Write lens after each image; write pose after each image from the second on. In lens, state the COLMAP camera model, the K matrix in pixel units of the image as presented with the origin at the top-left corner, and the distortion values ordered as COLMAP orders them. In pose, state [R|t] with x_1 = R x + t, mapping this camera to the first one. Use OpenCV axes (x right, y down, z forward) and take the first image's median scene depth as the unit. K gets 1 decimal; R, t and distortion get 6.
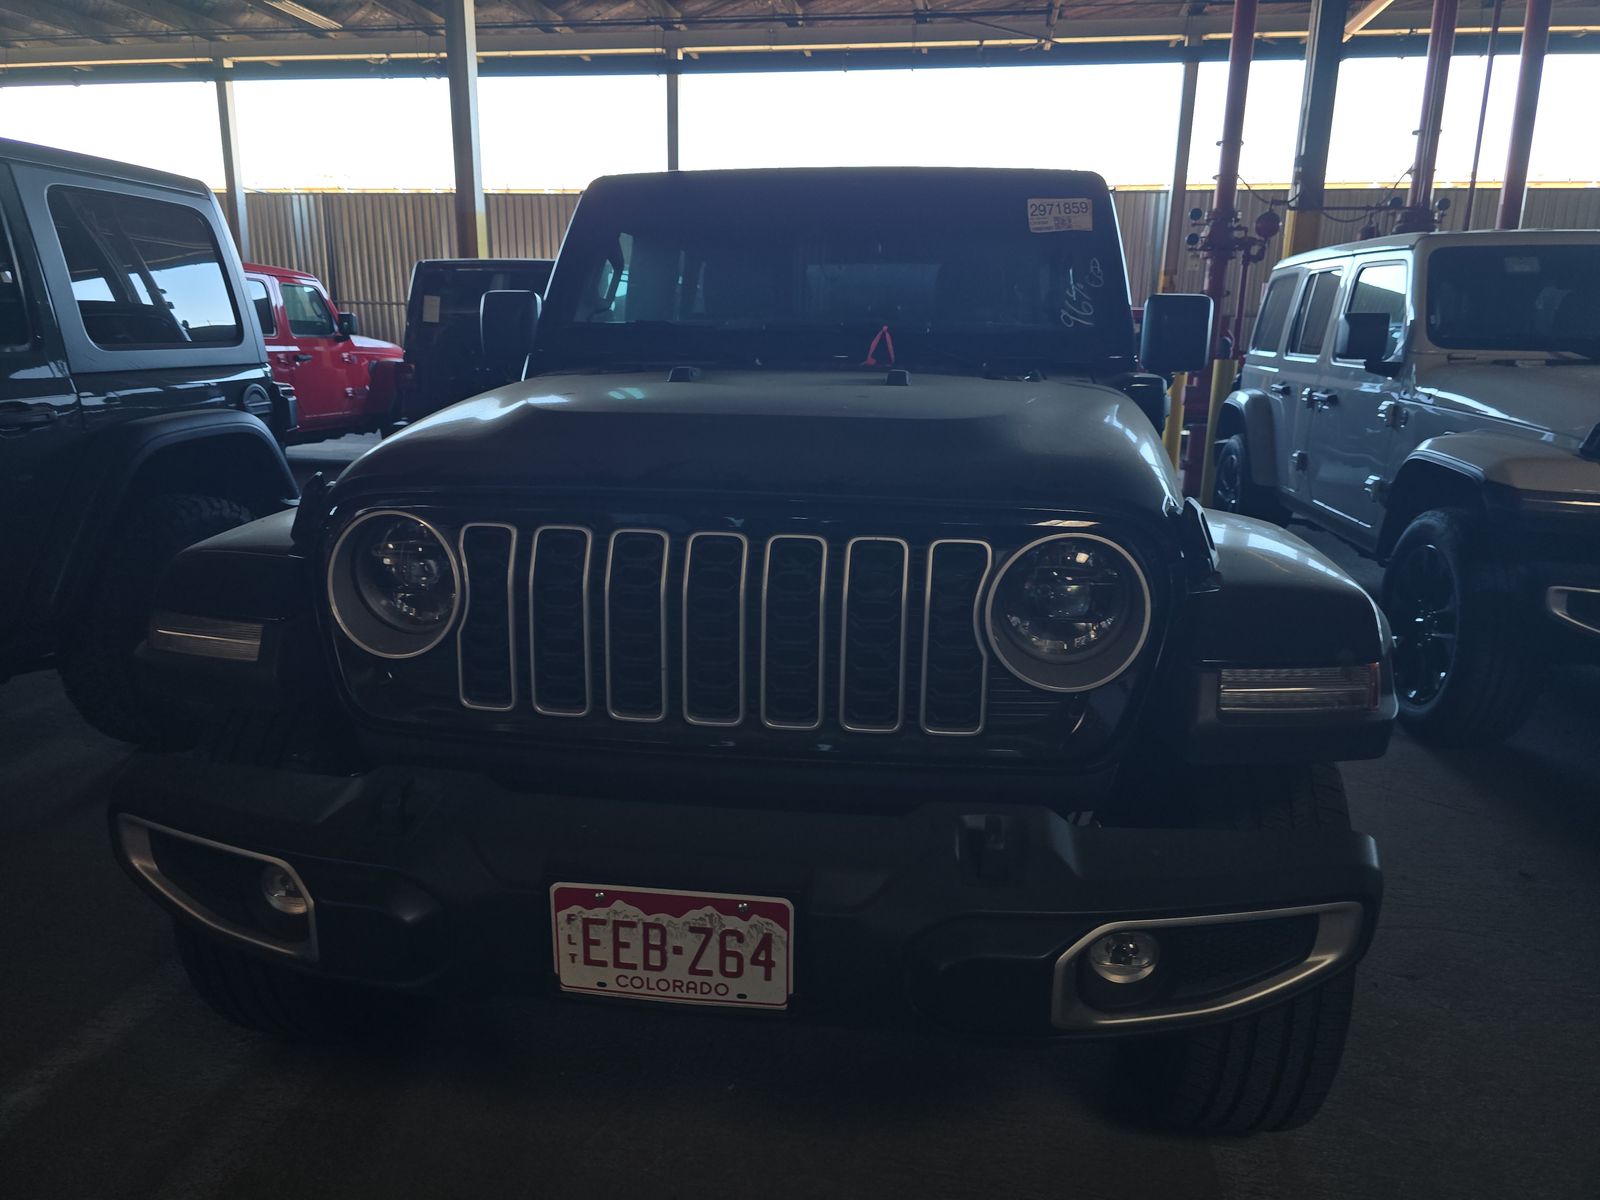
lens RADIAL K [[1065.6, 0, 800.0], [0, 1065.6, 600.0], [0, 0, 1]] dist [0.002529, 0.000489]
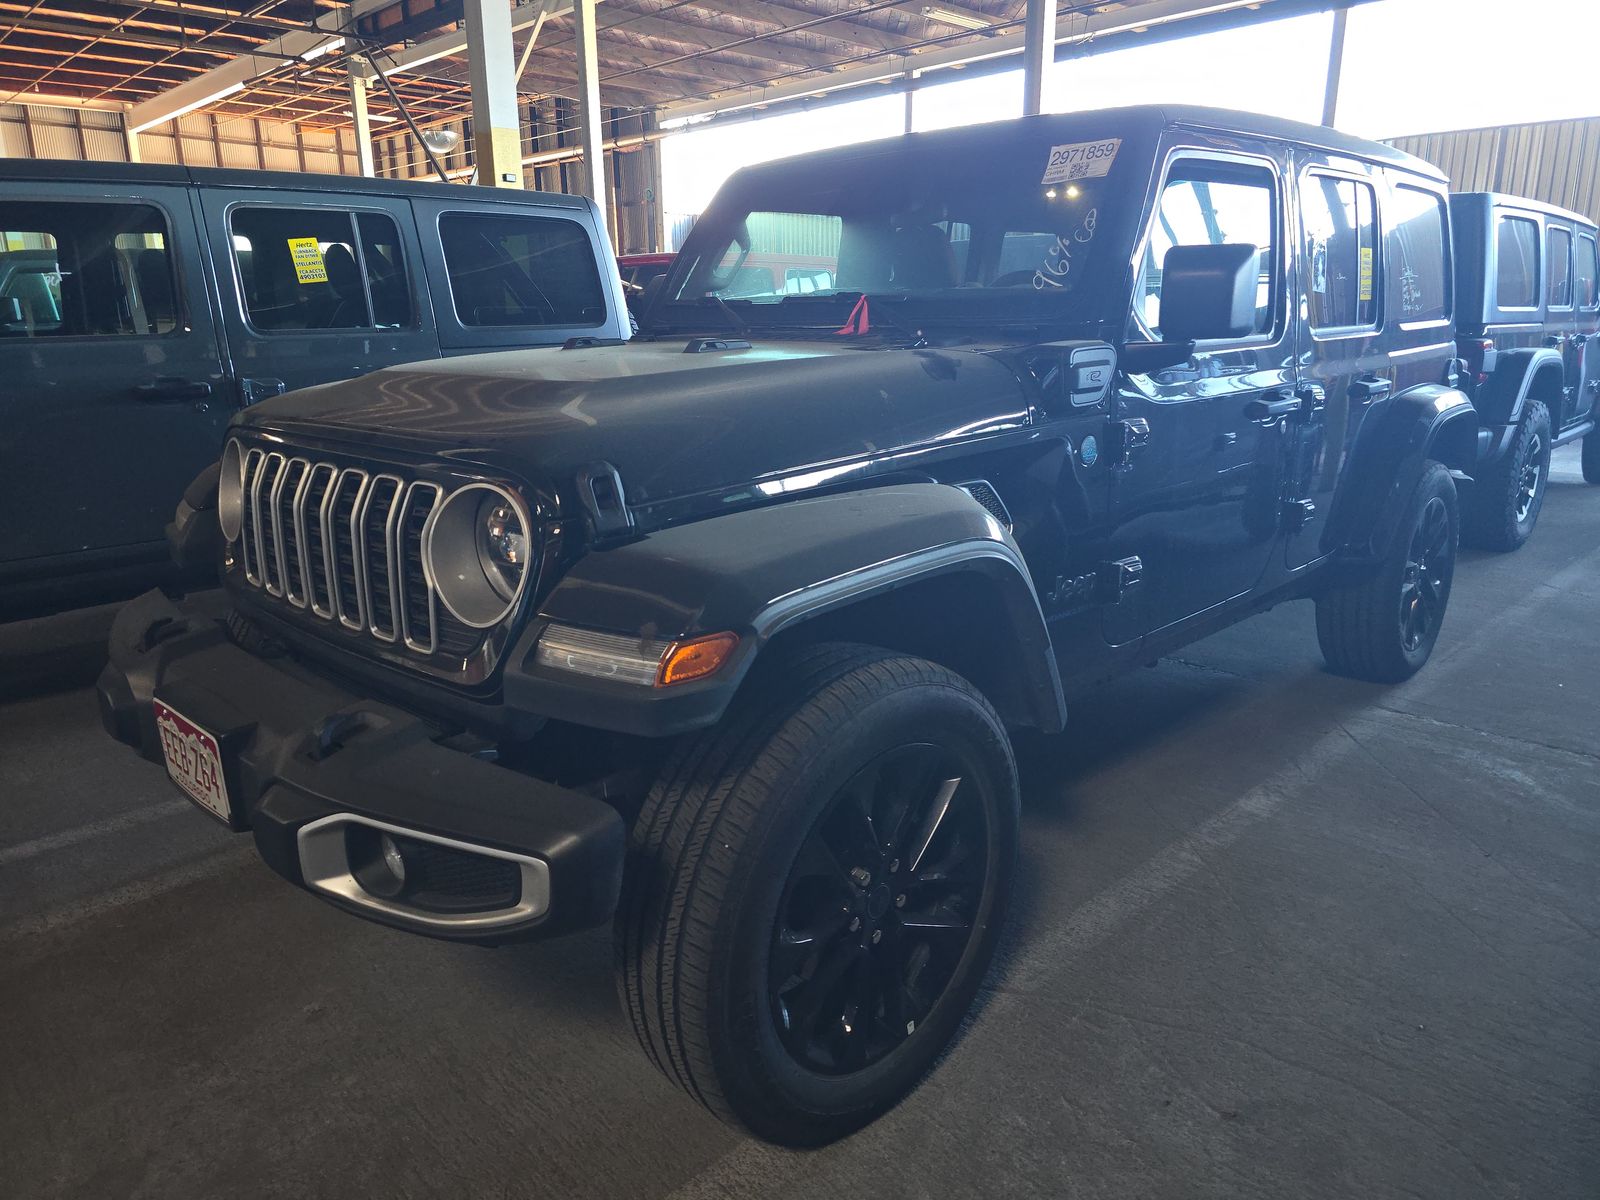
lens RADIAL K [[1095.5, 0, 800.0], [0, 1095.5, 600.0], [0, 0, 1]] dist [0.002224, -0.000653]
pose [[0.810443, 0.126714, -0.571950, 0.614596], [-0.121553, 0.991452, 0.047415, -0.018081], [0.573069, 0.031095, 0.818917, 0.140285]]
